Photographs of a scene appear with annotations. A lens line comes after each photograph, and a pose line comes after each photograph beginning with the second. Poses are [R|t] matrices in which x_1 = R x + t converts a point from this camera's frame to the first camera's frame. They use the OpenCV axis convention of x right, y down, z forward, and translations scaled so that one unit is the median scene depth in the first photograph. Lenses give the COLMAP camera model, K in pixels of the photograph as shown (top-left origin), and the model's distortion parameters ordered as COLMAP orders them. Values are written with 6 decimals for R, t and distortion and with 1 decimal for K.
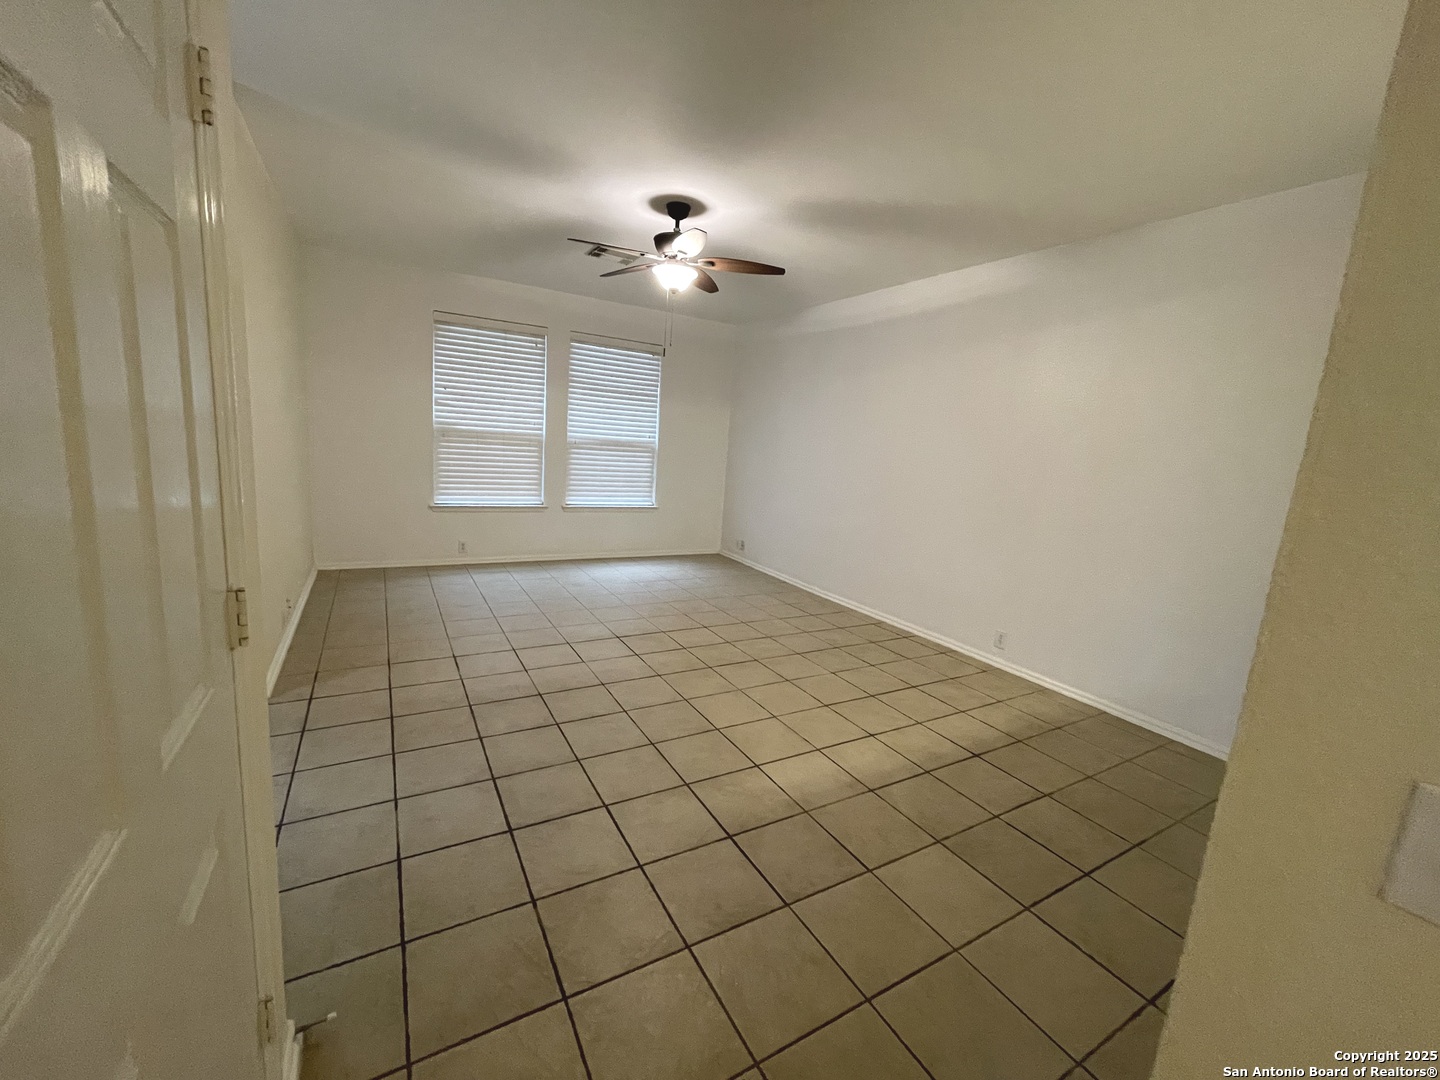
lens RADIAL K [[580.3, 0, 716.0], [0, 580.3, 535.1], [0, 0, 1]] dist [-0.001965, -0.000457]
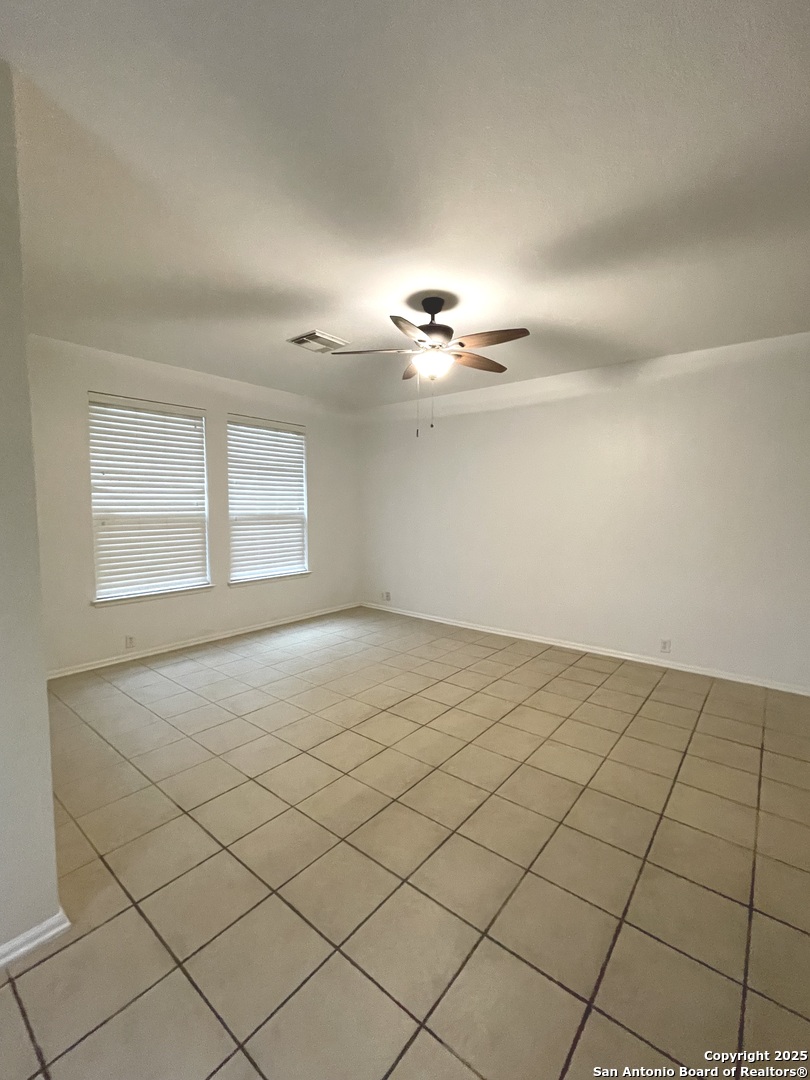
lens RADIAL K [[459.2, 0, 405.0], [0, 459.2, 540.0], [0, 0, 1]] dist [0.000040, -0.000081]
pose [[0.929772, -0.094484, 0.355806, -0.264951], [0.119098, 0.991728, -0.047866, -0.050774], [-0.348340, 0.086880, 0.933333, 0.145853]]
